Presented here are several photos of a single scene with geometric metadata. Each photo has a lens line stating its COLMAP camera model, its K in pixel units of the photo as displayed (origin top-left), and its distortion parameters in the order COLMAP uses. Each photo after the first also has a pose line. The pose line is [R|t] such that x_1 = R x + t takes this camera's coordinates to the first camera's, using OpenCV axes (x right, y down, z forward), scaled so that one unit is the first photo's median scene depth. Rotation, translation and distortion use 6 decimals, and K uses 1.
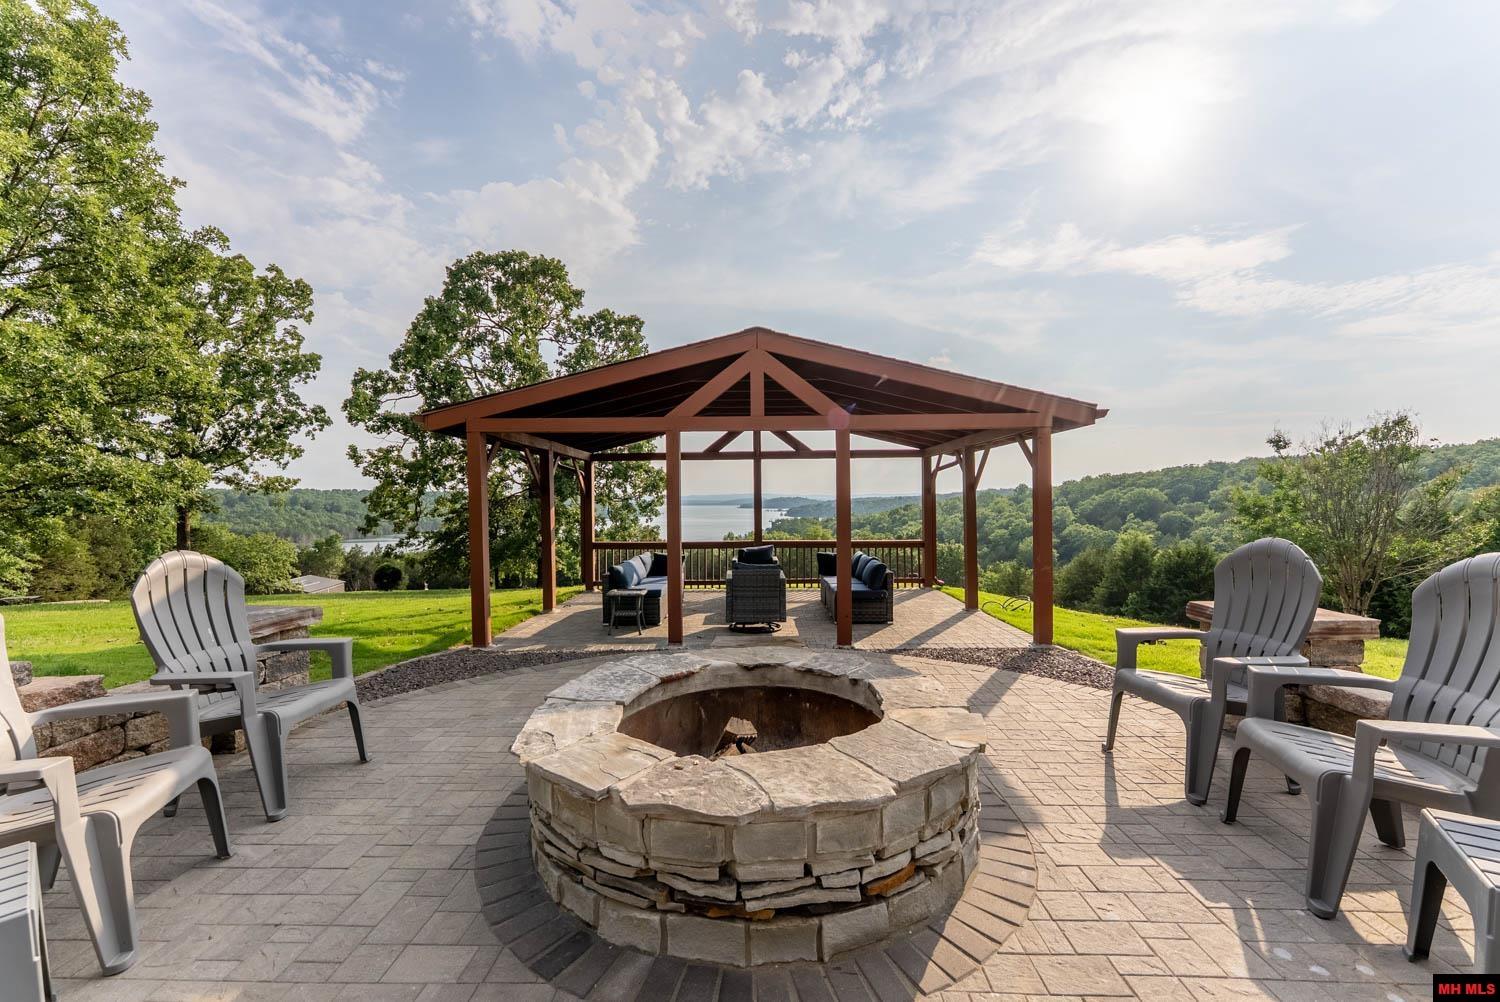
lens RADIAL K [[605.5, 0, 742.2], [0, 605.5, 502.8], [0, 0, 1]] dist [-0.000086, 0.000202]
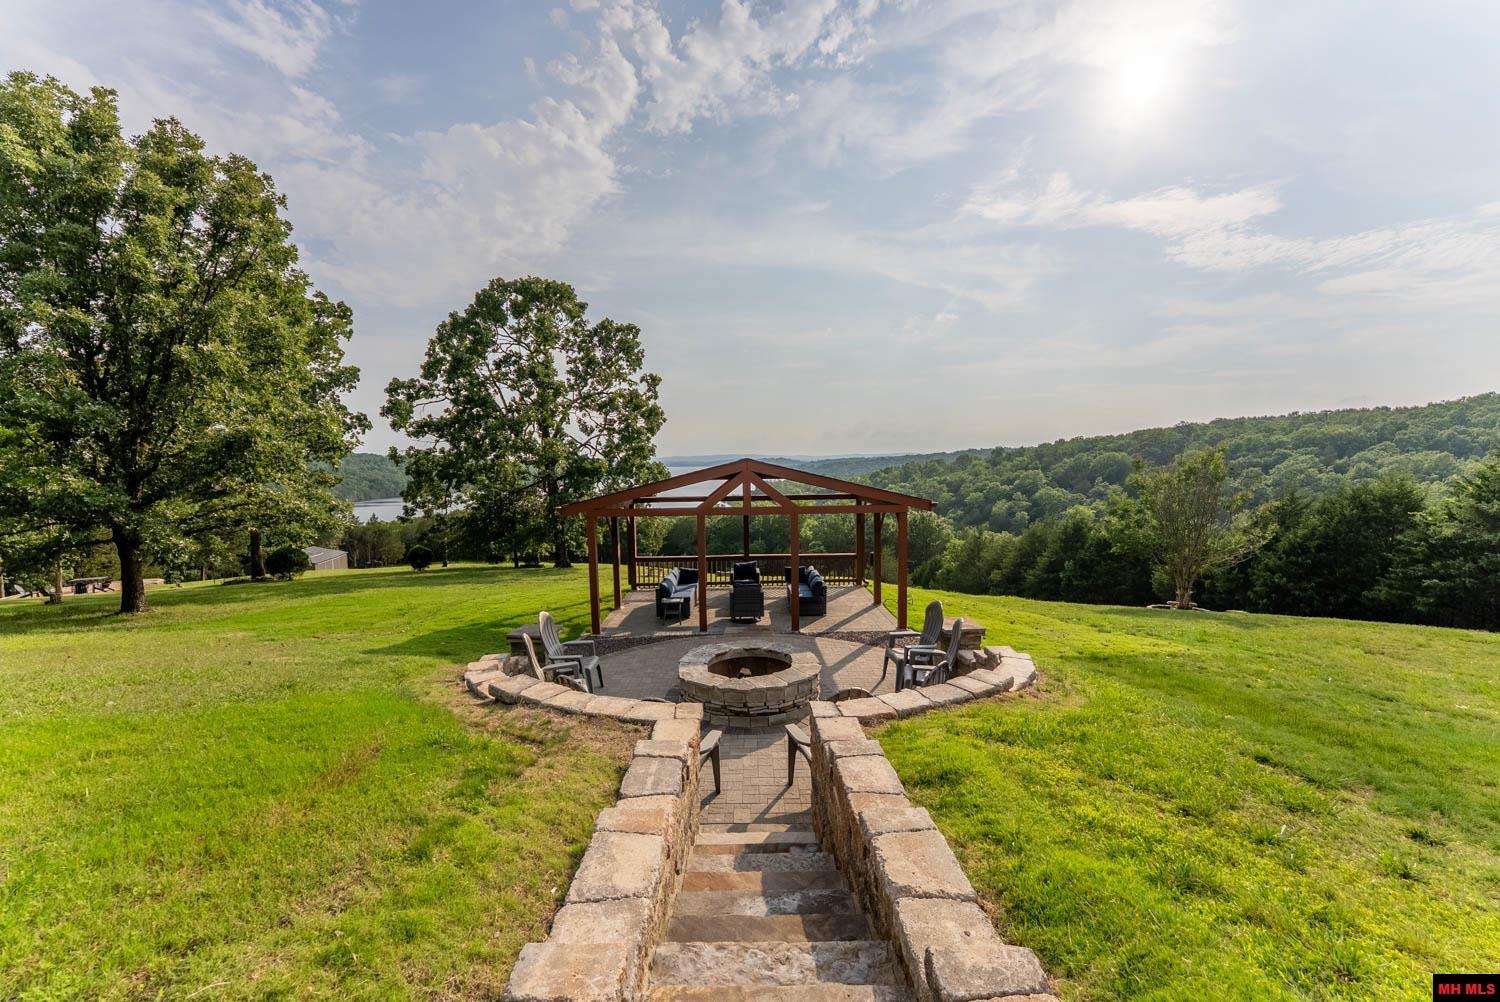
lens RADIAL K [[634.8, 0, 764.6], [0, 634.8, 507.0], [0, 0, 1]] dist [0.000775, 0.000183]
pose [[0.998126, -0.002206, 0.061147, -0.012365], [-0.002935, 0.996473, 0.083866, -0.086803], [-0.061116, -0.083889, 0.994599, -0.255214]]
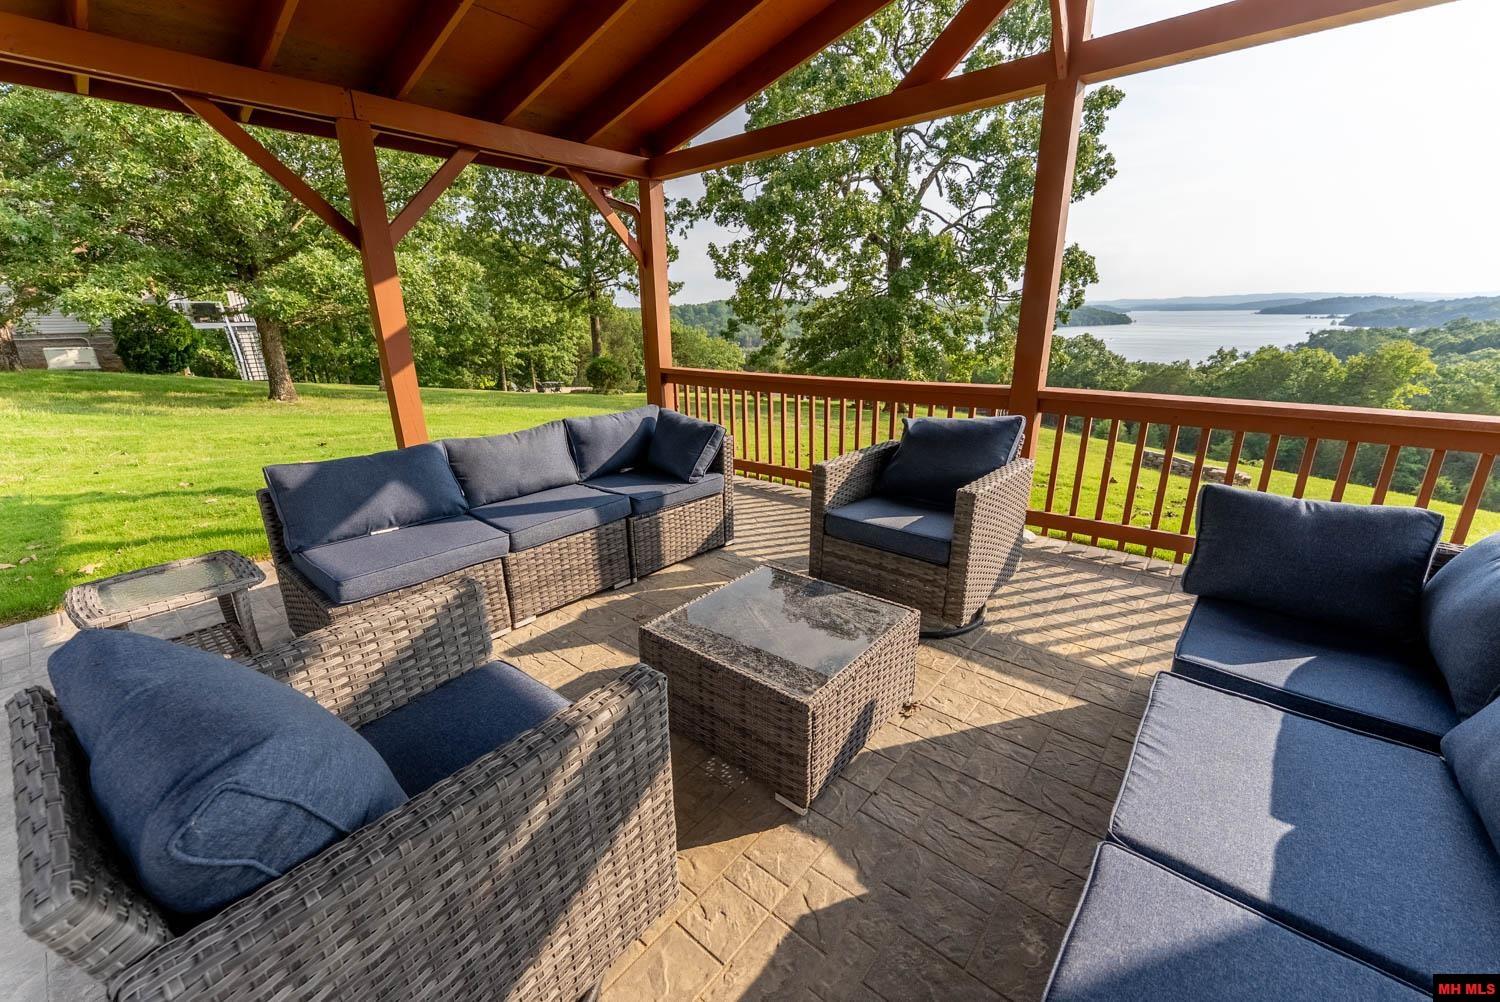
lens RADIAL K [[595.6, 0, 756.8], [0, 595.6, 493.9], [0, 0, 1]] dist [0.000285, -0.000065]
pose [[0.773349, 0.177760, -0.608550, 0.037884], [0.009736, 0.956444, 0.291753, 0.009126], [0.633906, -0.231552, 0.737934, 0.275395]]
